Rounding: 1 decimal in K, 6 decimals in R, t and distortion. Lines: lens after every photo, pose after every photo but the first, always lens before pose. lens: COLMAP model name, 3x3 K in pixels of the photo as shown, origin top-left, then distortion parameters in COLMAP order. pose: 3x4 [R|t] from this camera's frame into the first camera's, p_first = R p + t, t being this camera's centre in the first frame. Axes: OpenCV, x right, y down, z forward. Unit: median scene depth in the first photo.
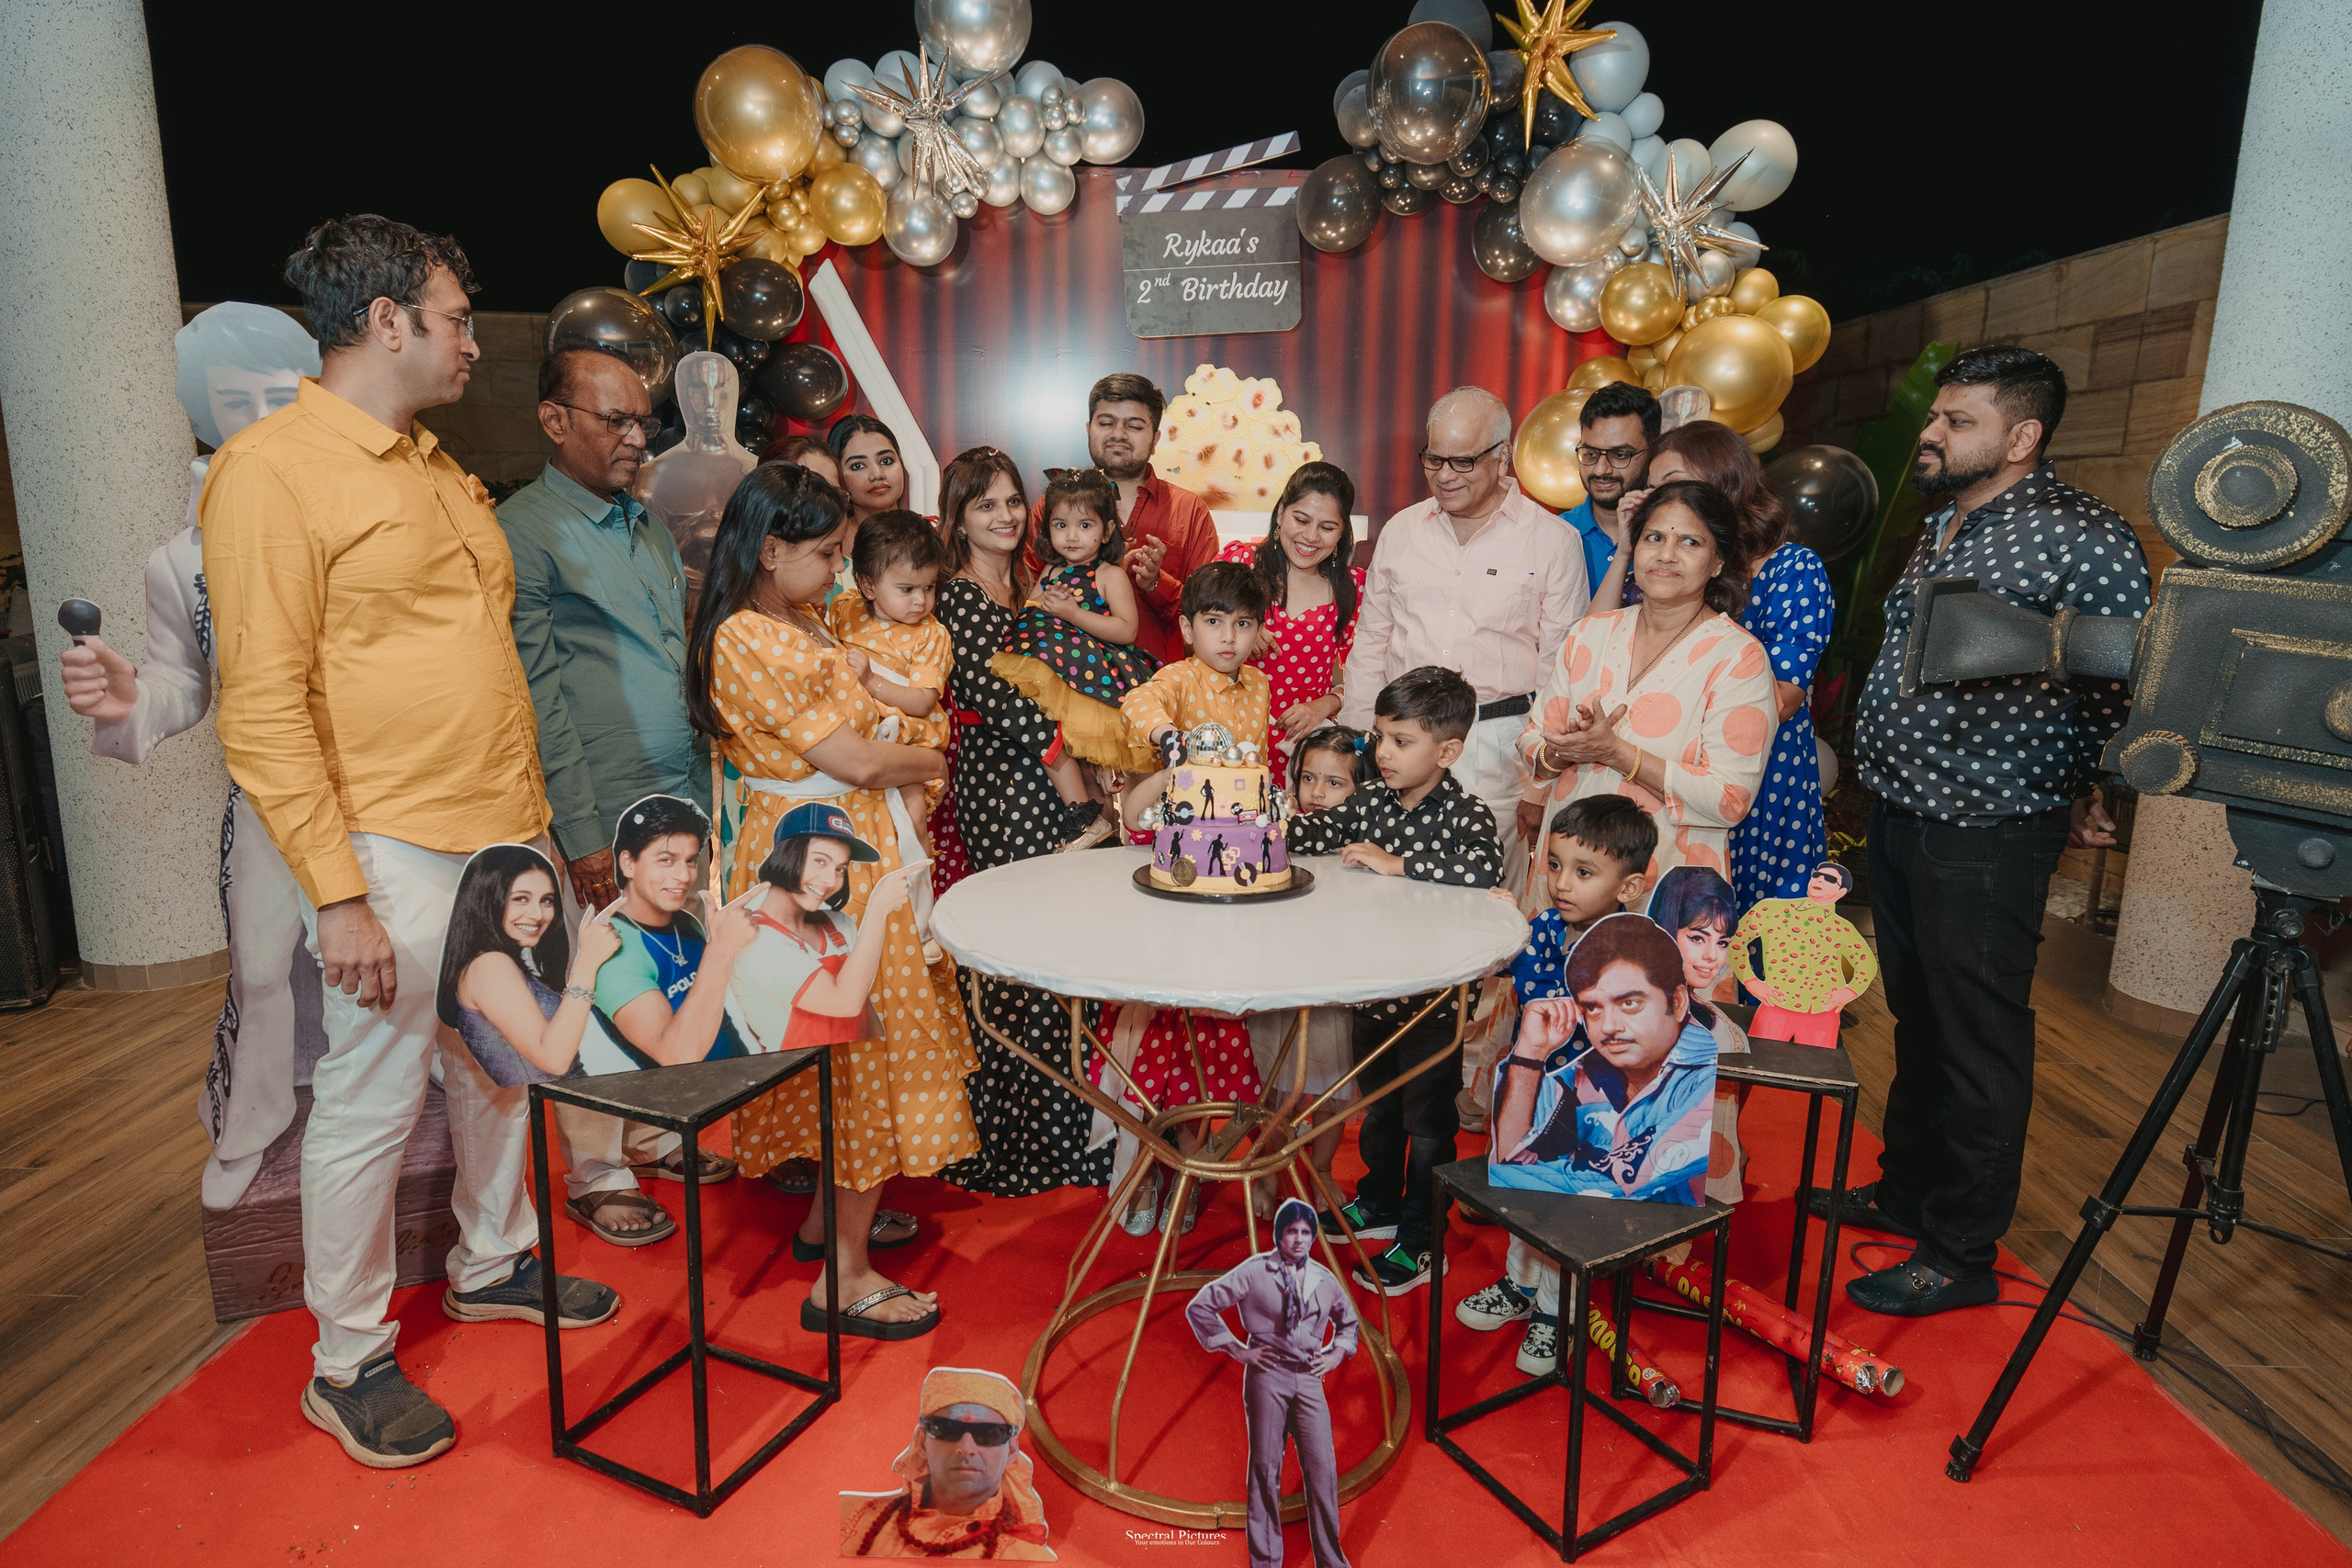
lens RADIAL K [[1380.9, 0, 1177.3], [0, 1380.9, 781.3], [0, 0, 1]] dist [0.012710, -0.005678]
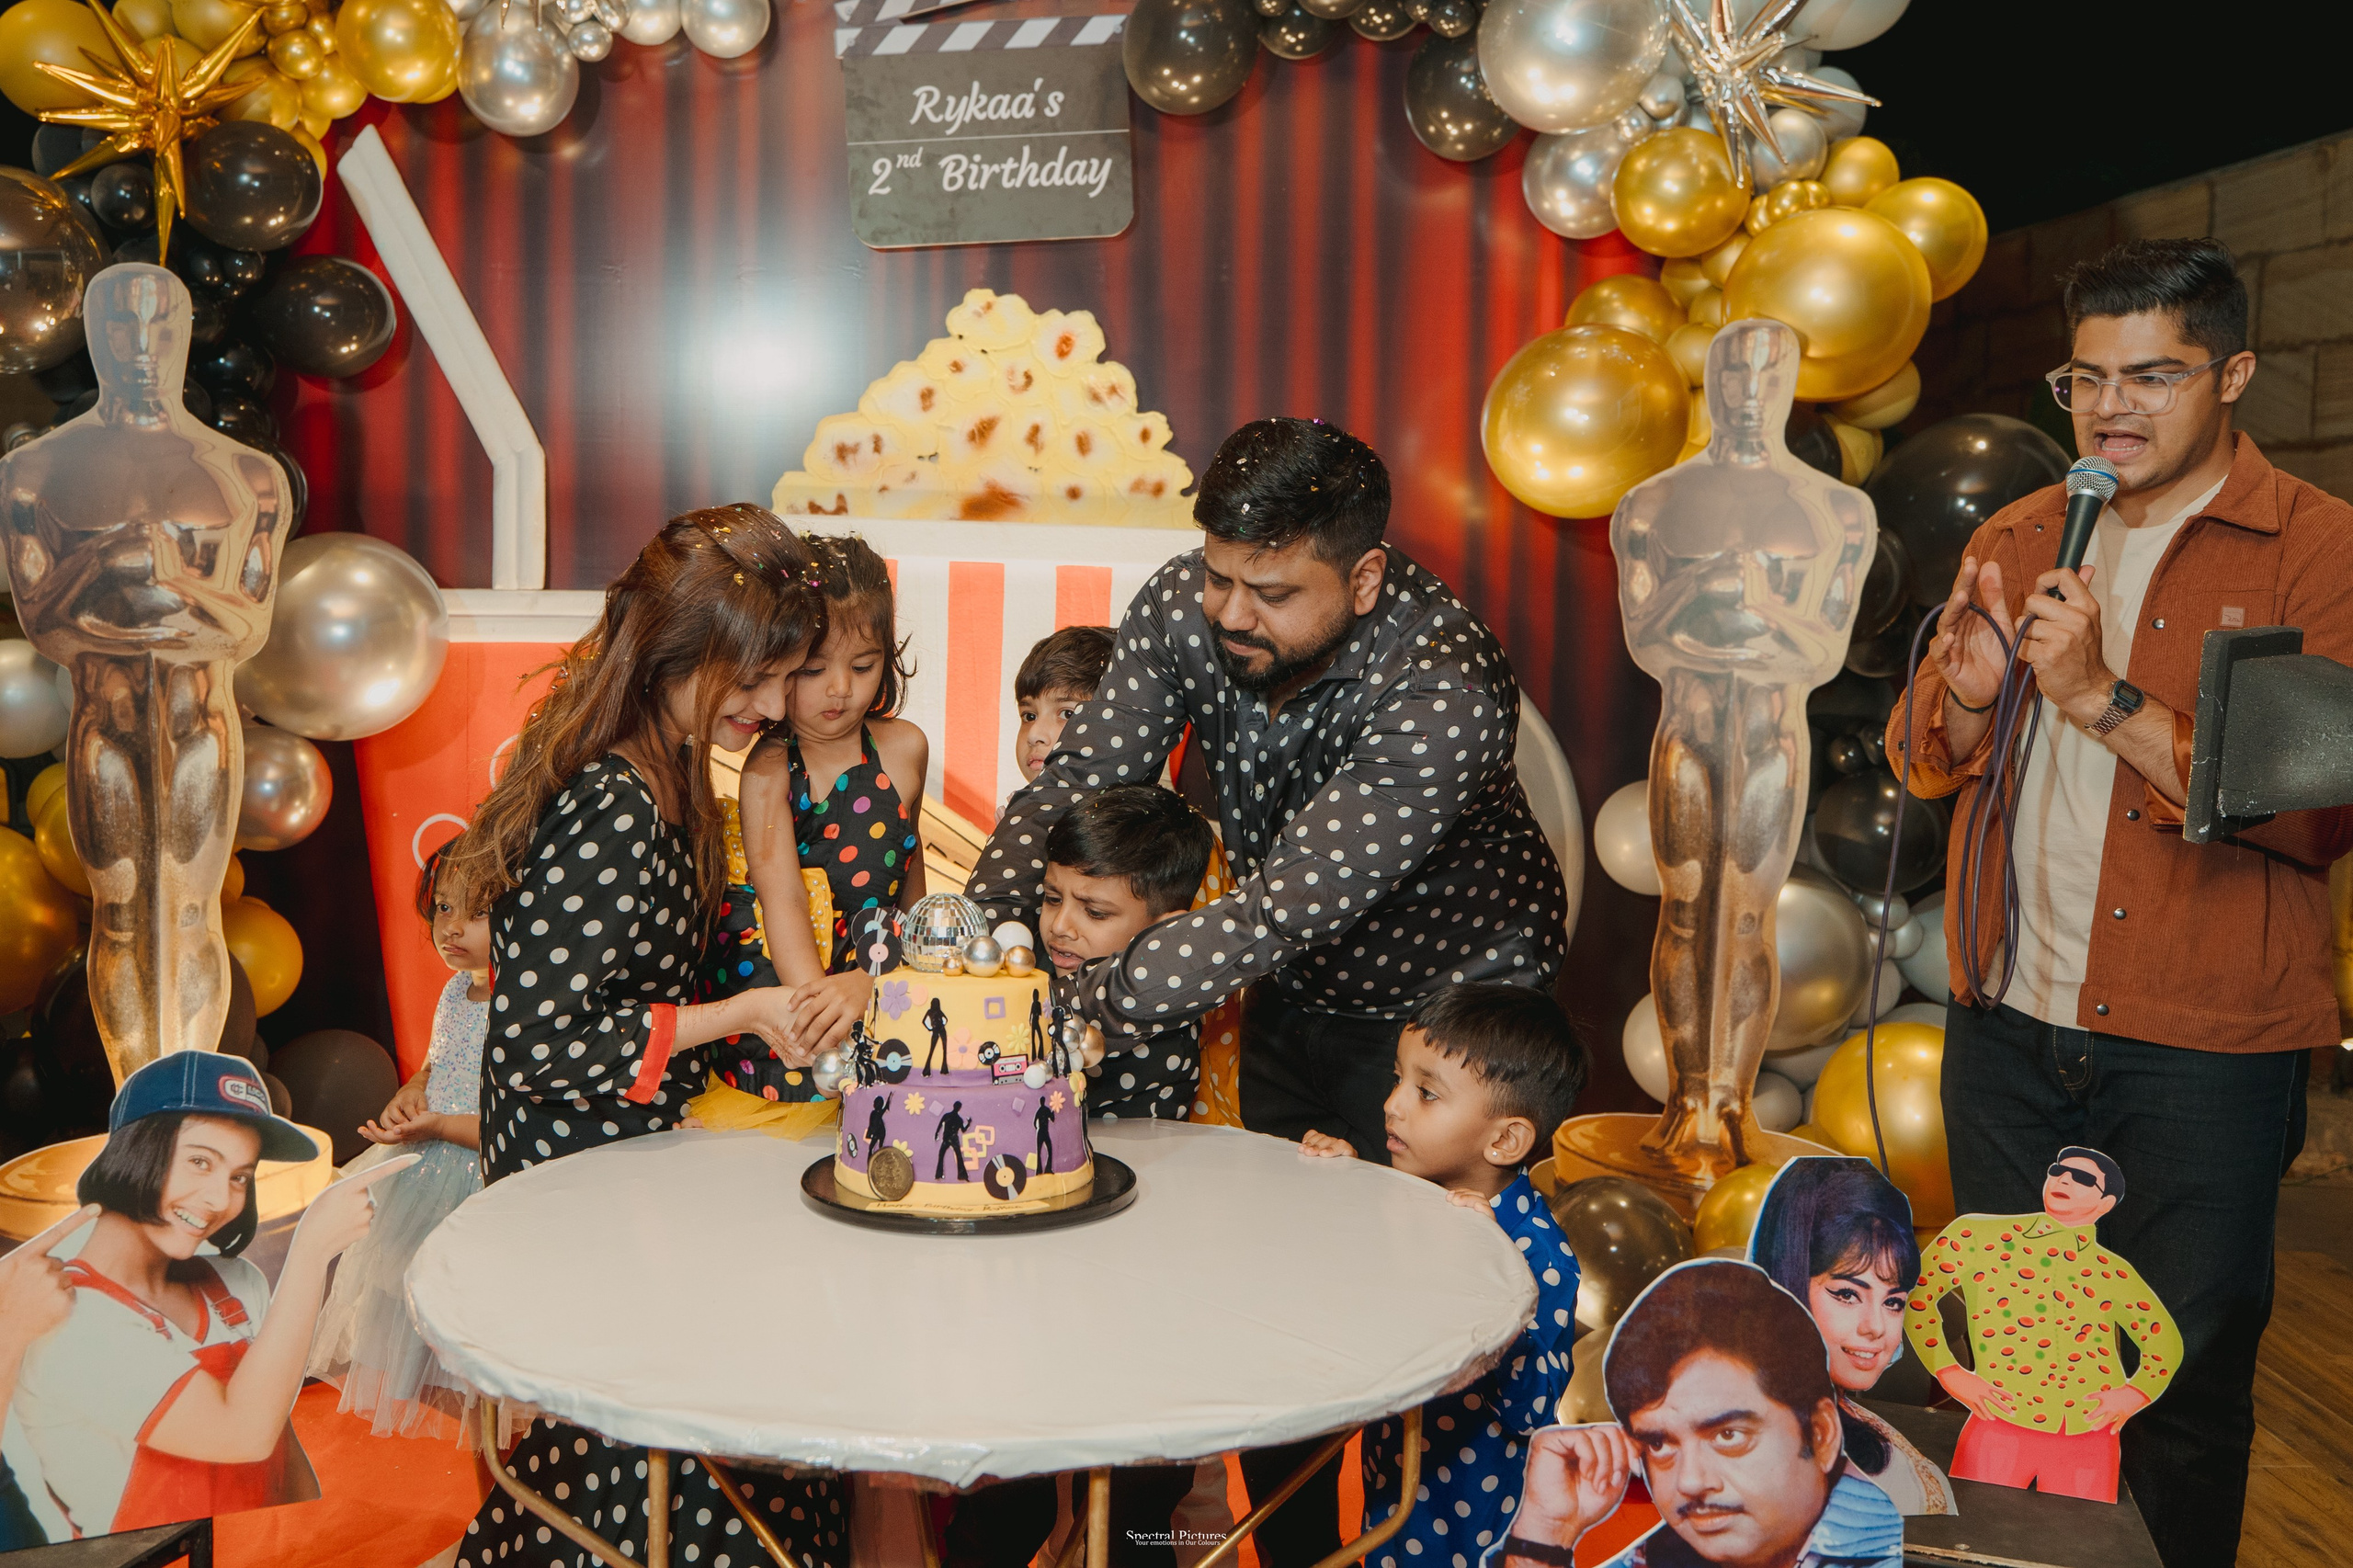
lens RADIAL K [[2140.8, 0, 1012.2], [0, 2140.8, 663.2], [0, 0, 1]] dist [0.016011, 0.000000]
pose [[0.999897, -0.003250, 0.013958, 0.022828], [0.005049, 0.991391, -0.130841, -0.012184], [-0.013413, 0.130898, 0.991305, 0.080591]]
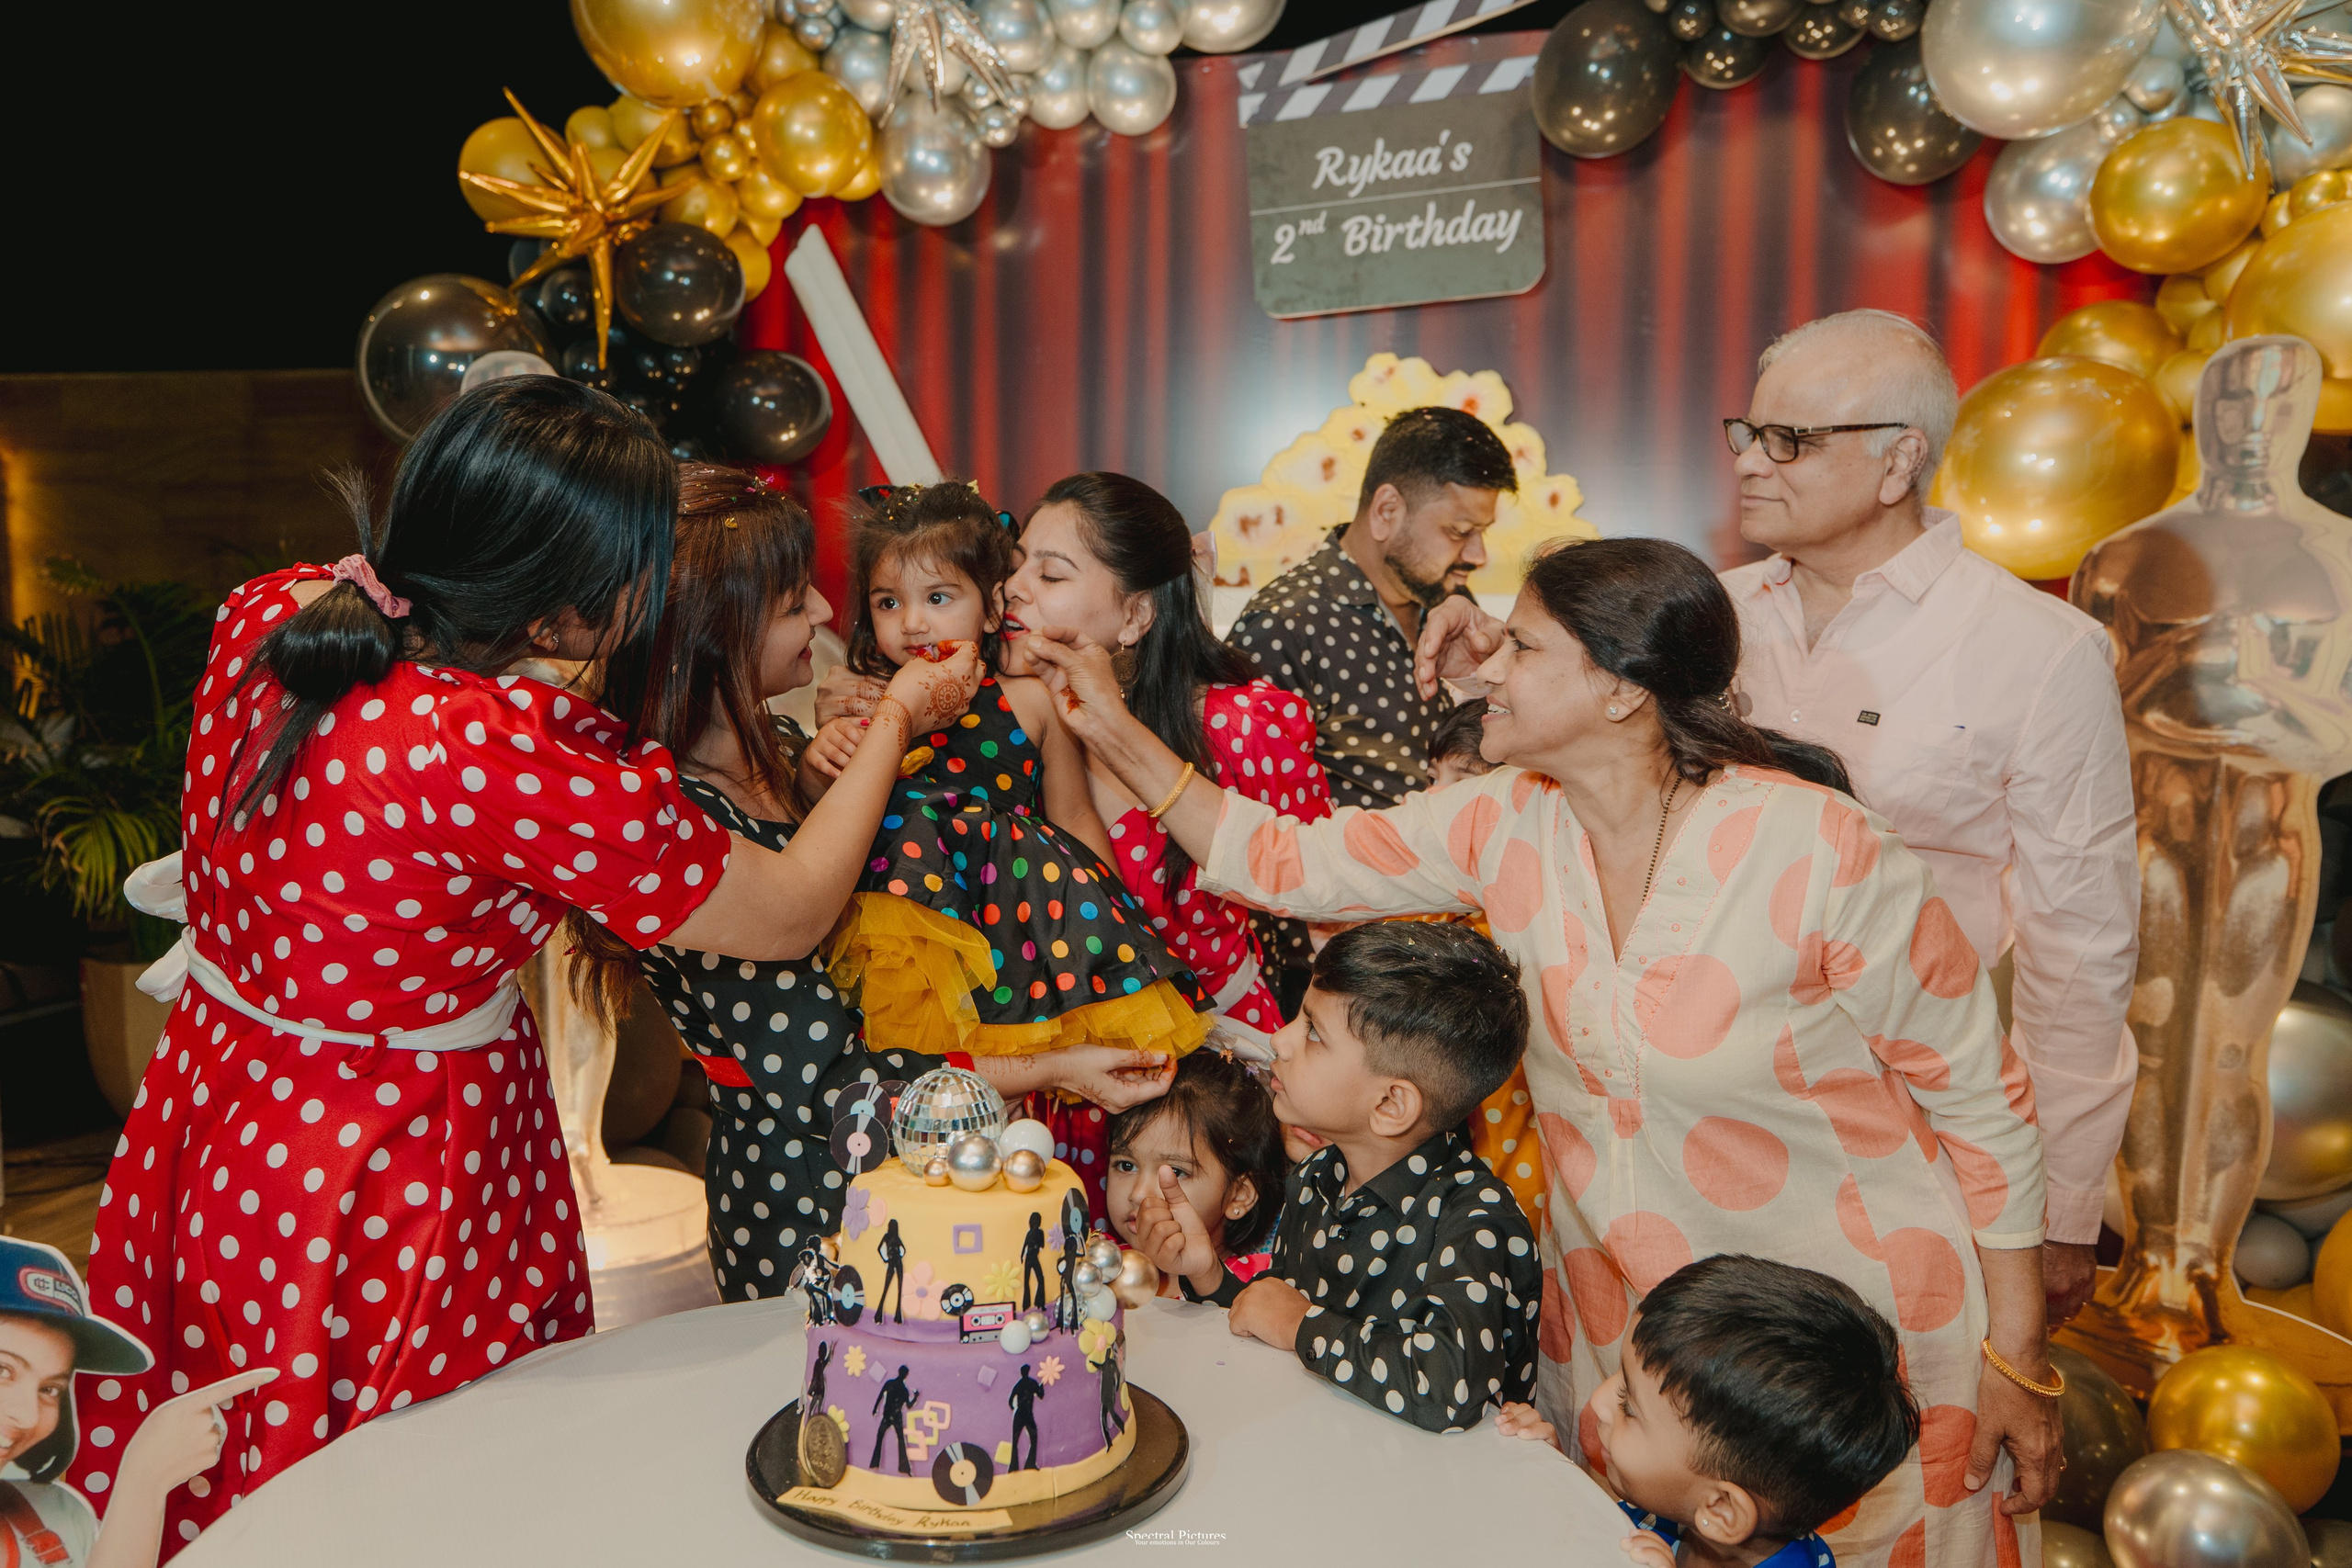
lens RADIAL K [[1742.0, 0, 1172.4], [0, 1742.0, 776.8], [0, 0, 1]] dist [0.008489, 0.005911]
pose [[0.971442, 0.010715, -0.237035, 0.123754], [-0.033716, 0.995077, -0.093197, -0.047908], [0.234869, 0.098528, 0.967021, 0.283278]]
